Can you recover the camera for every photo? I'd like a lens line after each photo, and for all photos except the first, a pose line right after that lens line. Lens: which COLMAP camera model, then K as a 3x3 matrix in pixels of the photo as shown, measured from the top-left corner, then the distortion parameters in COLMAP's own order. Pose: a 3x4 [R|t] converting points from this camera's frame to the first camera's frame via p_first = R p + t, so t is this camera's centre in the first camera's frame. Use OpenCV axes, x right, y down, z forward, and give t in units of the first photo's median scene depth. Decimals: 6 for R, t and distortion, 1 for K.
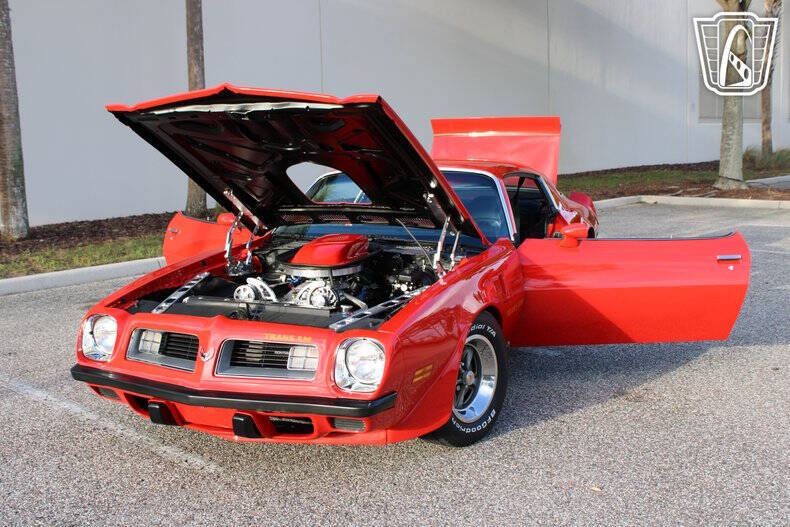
lens RADIAL K [[875.1, 0, 397.6], [0, 875.1, 250.0], [0, 0, 1]] dist [-0.104294, 0.144096]
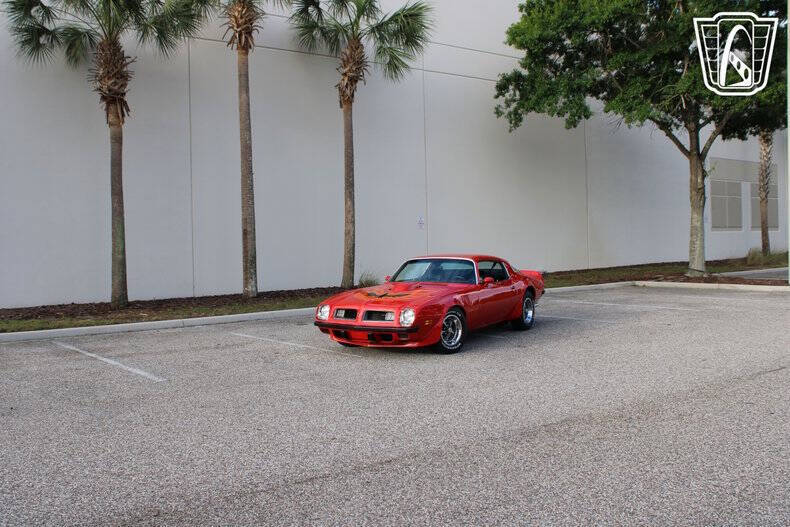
lens RADIAL K [[875.1, 0, 397.6], [0, 875.1, 250.0], [0, 0, 1]] dist [-0.104294, 0.144096]
pose [[0.988155, 0.005031, -0.153373, 0.171466], [-0.022540, 0.993381, -0.112634, 0.104165], [0.151792, 0.114757, 0.981728, -0.908362]]
